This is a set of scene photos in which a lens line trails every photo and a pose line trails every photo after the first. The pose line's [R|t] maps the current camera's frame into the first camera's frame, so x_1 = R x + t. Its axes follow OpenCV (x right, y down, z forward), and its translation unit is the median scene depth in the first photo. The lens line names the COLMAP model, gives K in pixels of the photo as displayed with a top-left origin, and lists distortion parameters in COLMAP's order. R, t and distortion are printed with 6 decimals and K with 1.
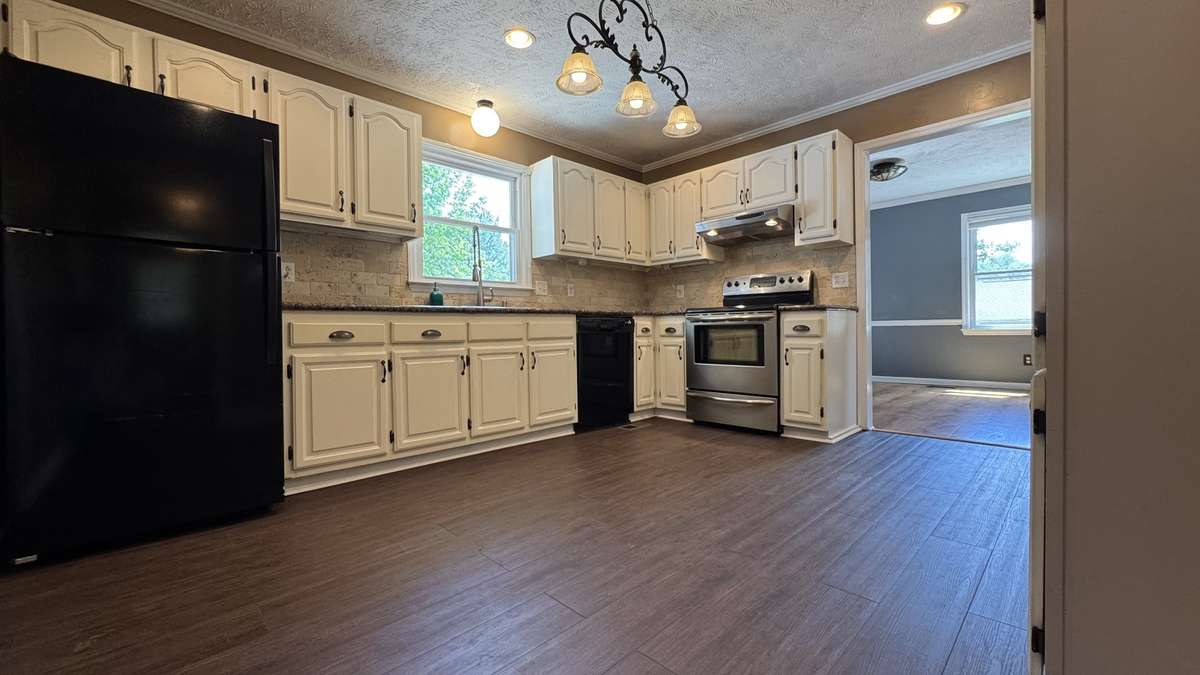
lens RADIAL K [[479.0, 0, 600.0], [0, 479.0, 337.5], [0, 0, 1]] dist [-0.002600, -0.000015]
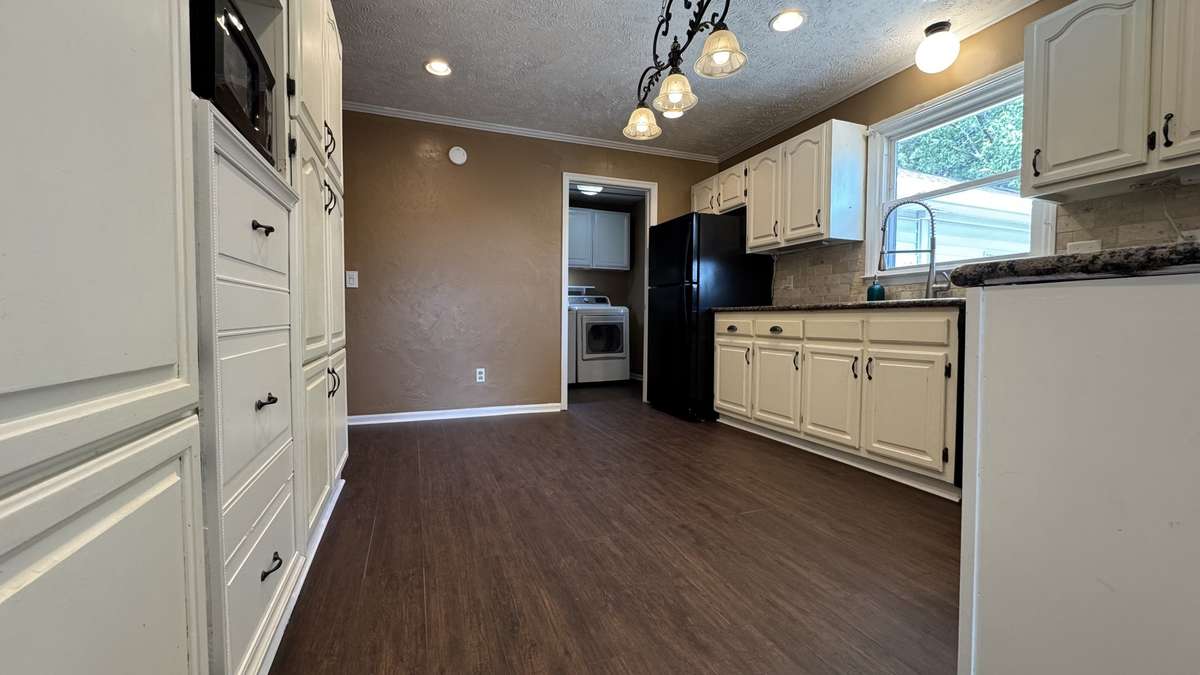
lens RADIAL K [[479.0, 0, 600.0], [0, 479.0, 337.5], [0, 0, 1]] dist [-0.002600, -0.000015]
pose [[-0.394654, 0.045260, -0.917714, 0.951969], [-0.013507, 0.998392, 0.055047, -0.051054], [0.918730, 0.034120, -0.393409, 1.145842]]
